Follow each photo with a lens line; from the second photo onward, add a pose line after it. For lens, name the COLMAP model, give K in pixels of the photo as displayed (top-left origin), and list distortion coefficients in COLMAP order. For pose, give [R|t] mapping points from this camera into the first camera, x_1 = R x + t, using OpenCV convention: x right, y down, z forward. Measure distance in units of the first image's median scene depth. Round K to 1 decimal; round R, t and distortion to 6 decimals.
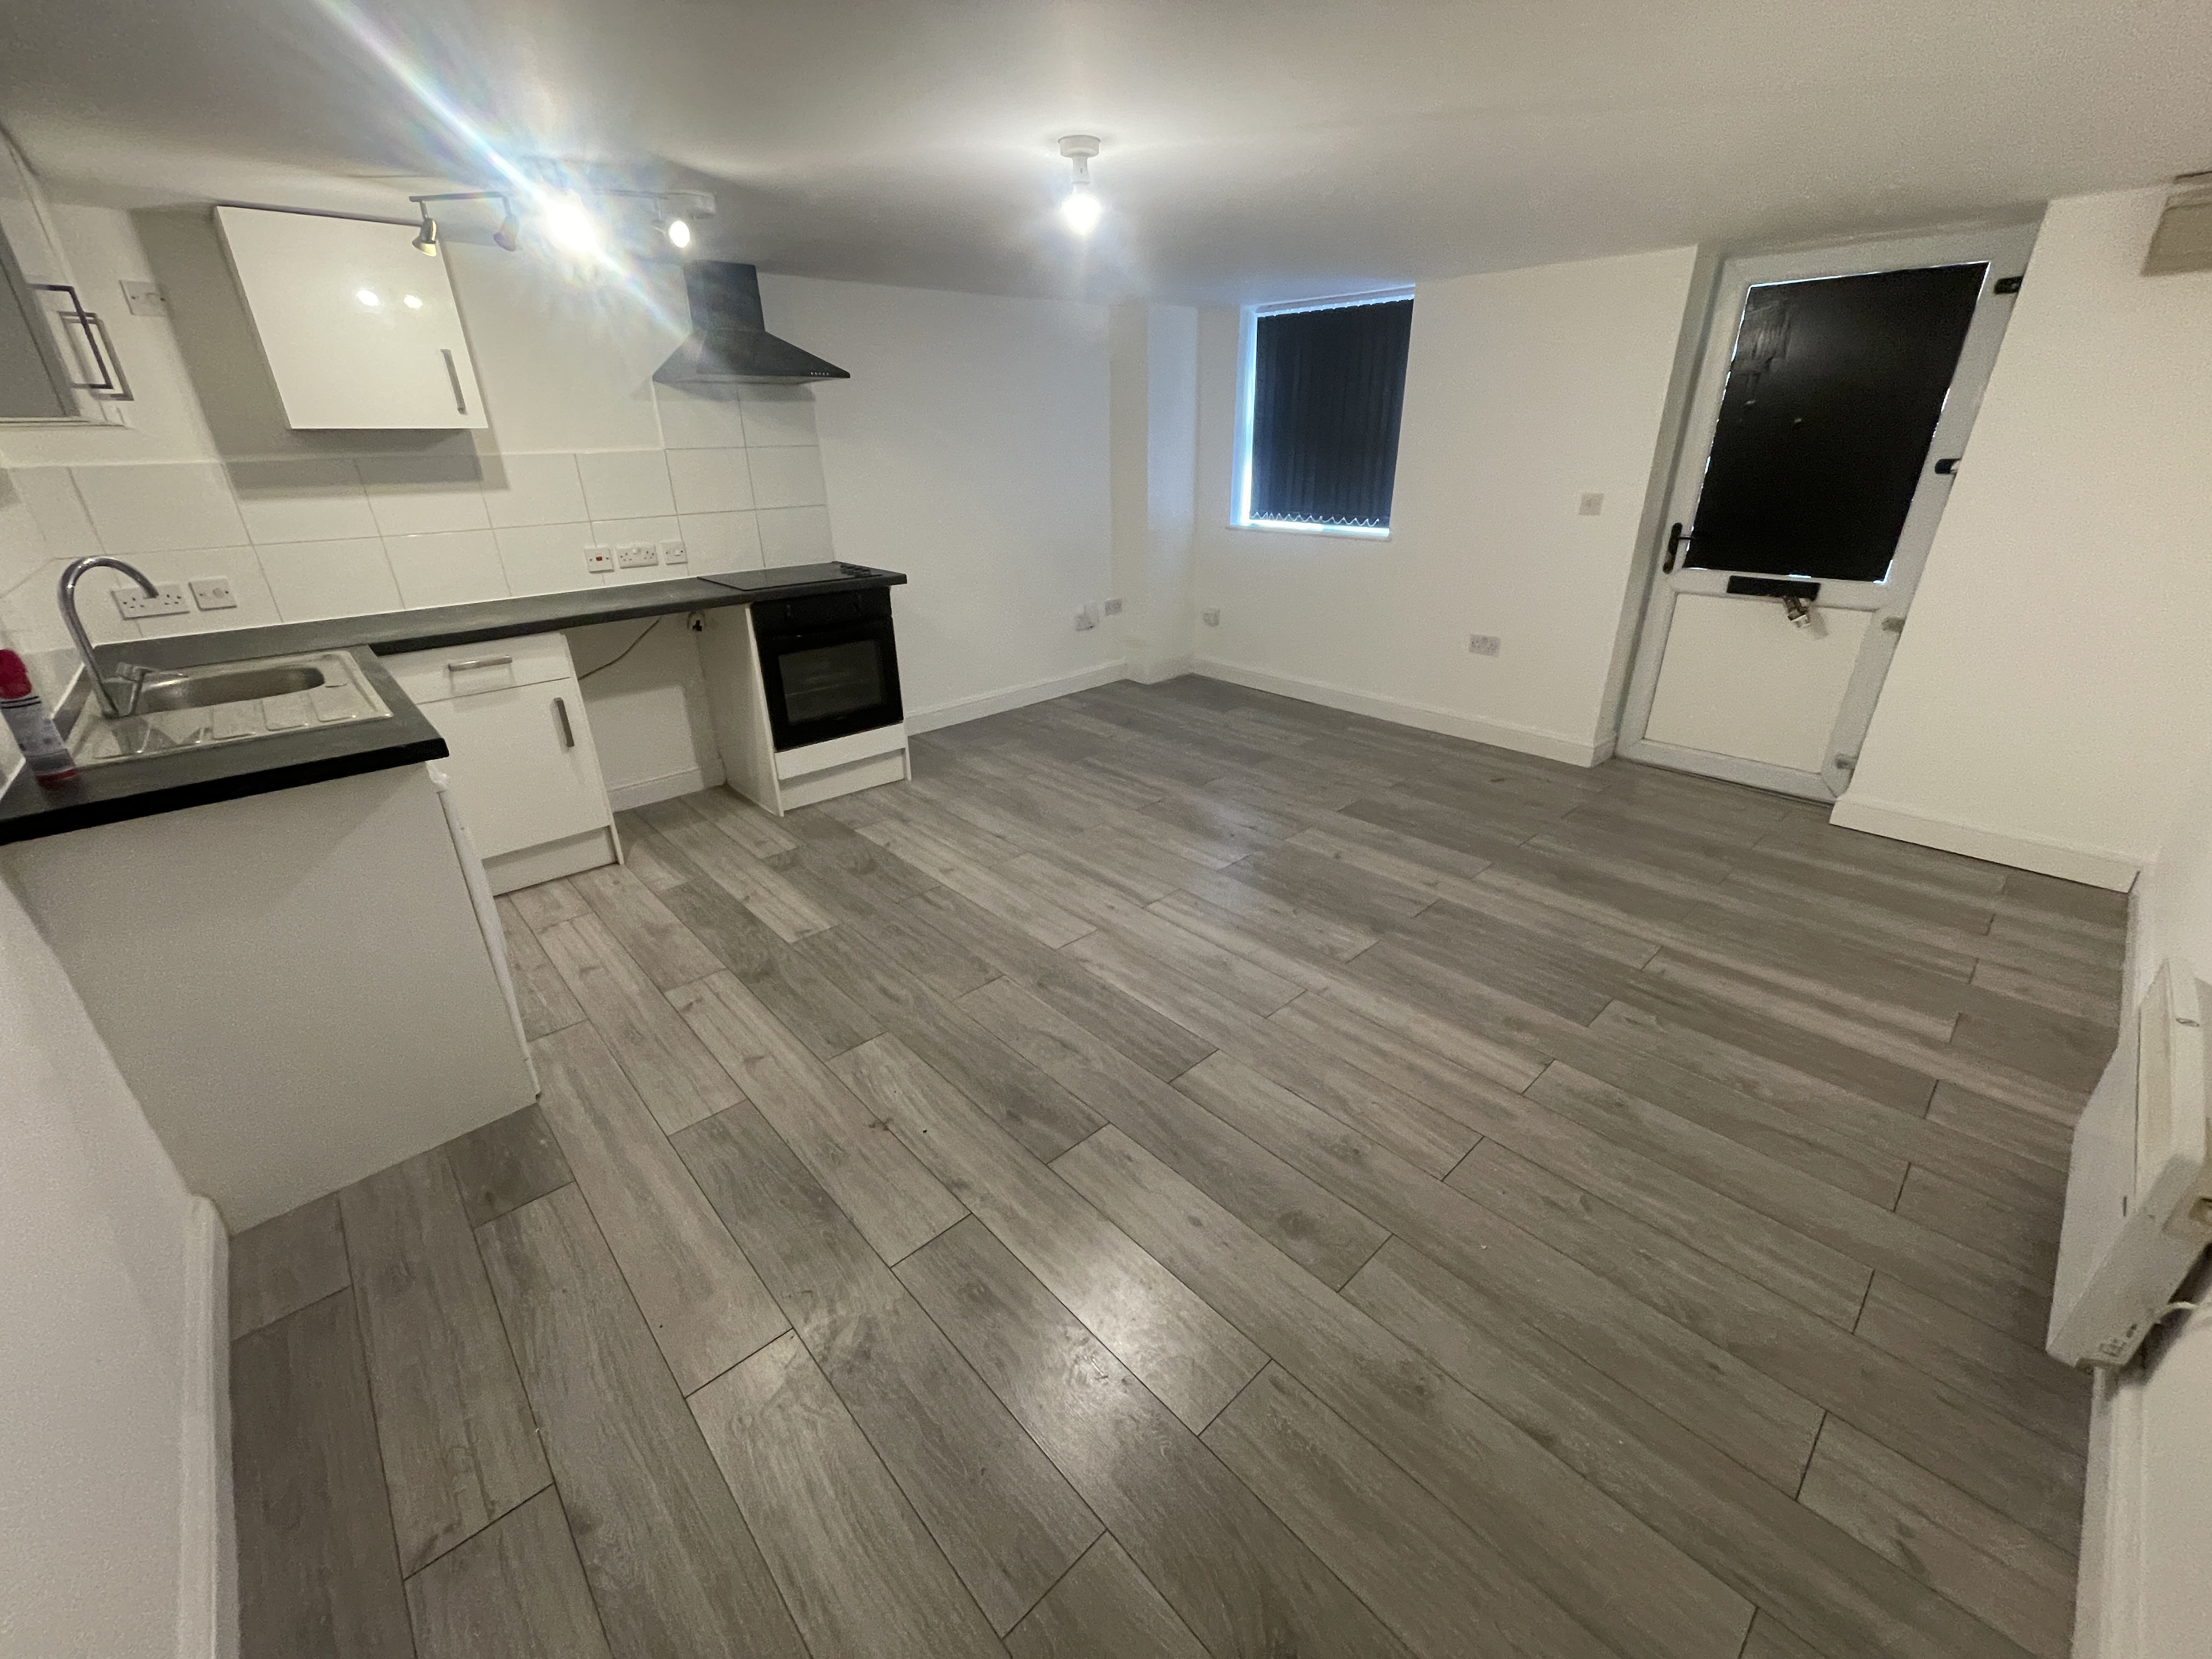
lens RADIAL K [[894.8, 0, 1107.9], [0, 894.8, 828.4], [0, 0, 1]] dist [-0.001744, 0.000688]
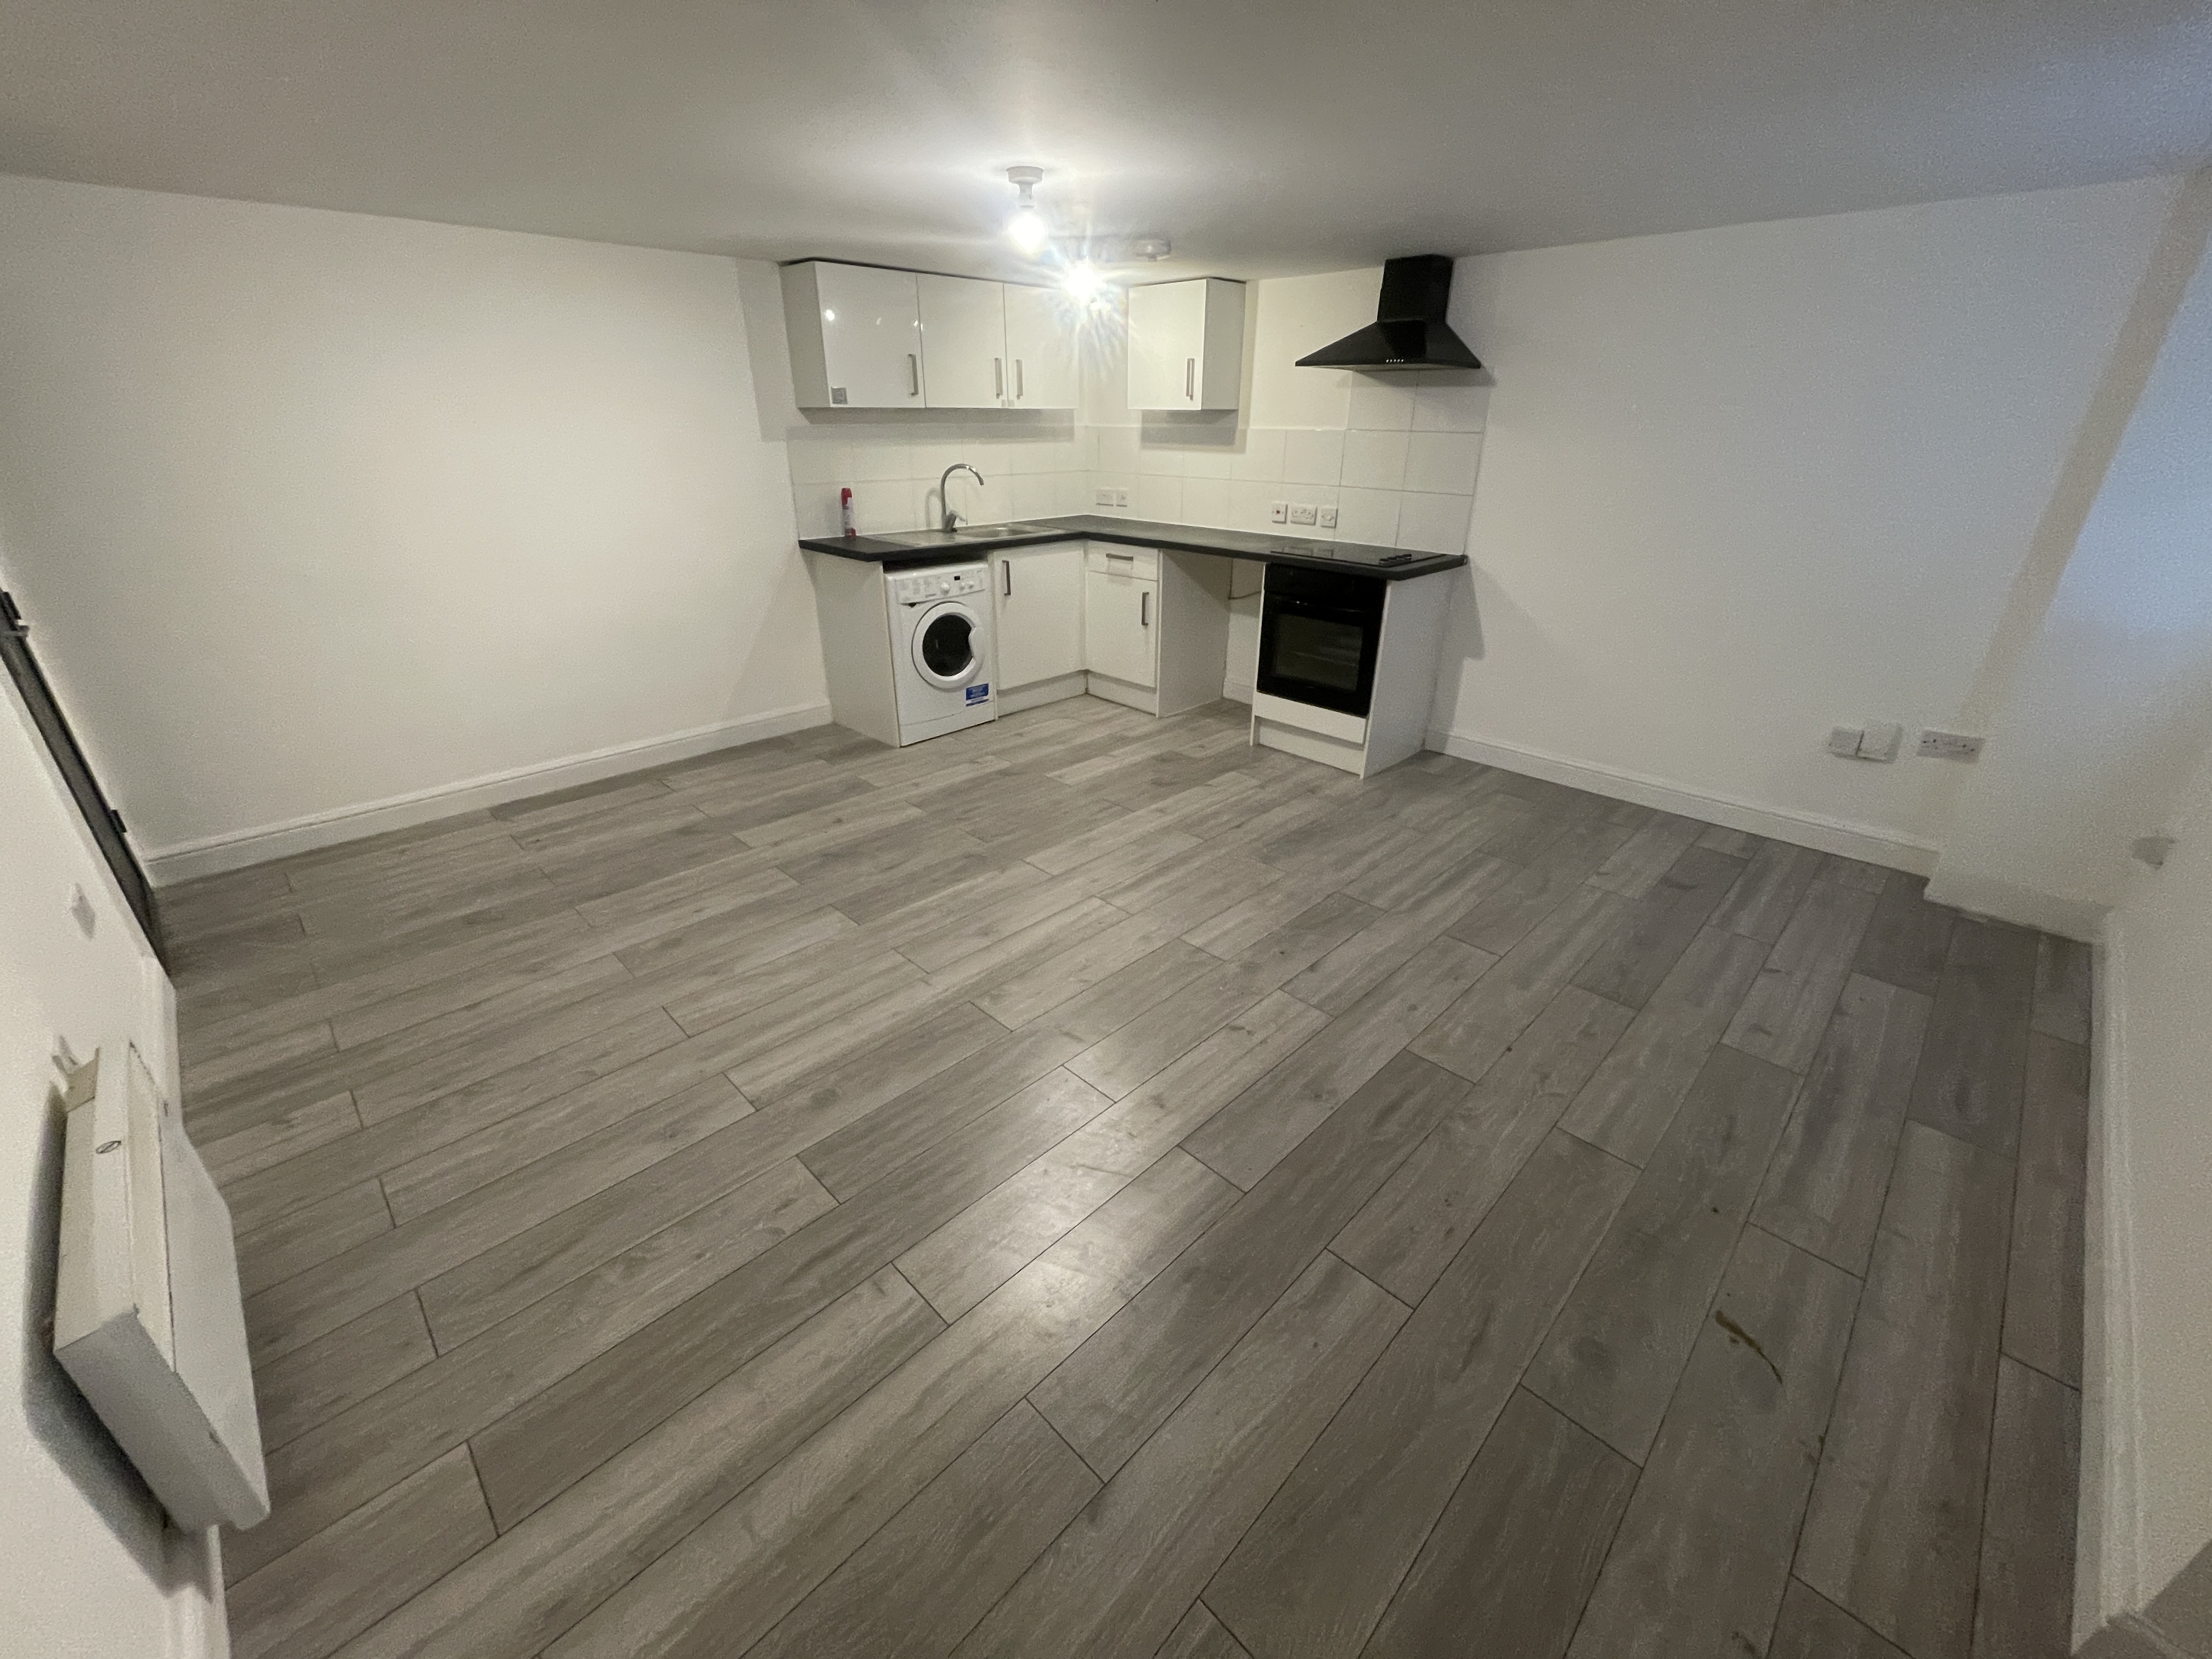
lens RADIAL K [[894.8, 0, 1105.4], [0, 894.8, 824.0], [0, 0, 1]] dist [-0.001744, 0.000688]
pose [[0.033682, 0.432597, -0.900958, 0.901568], [-0.409568, 0.828273, 0.382385, -0.366139], [0.911657, 0.356124, 0.205076, 0.759179]]
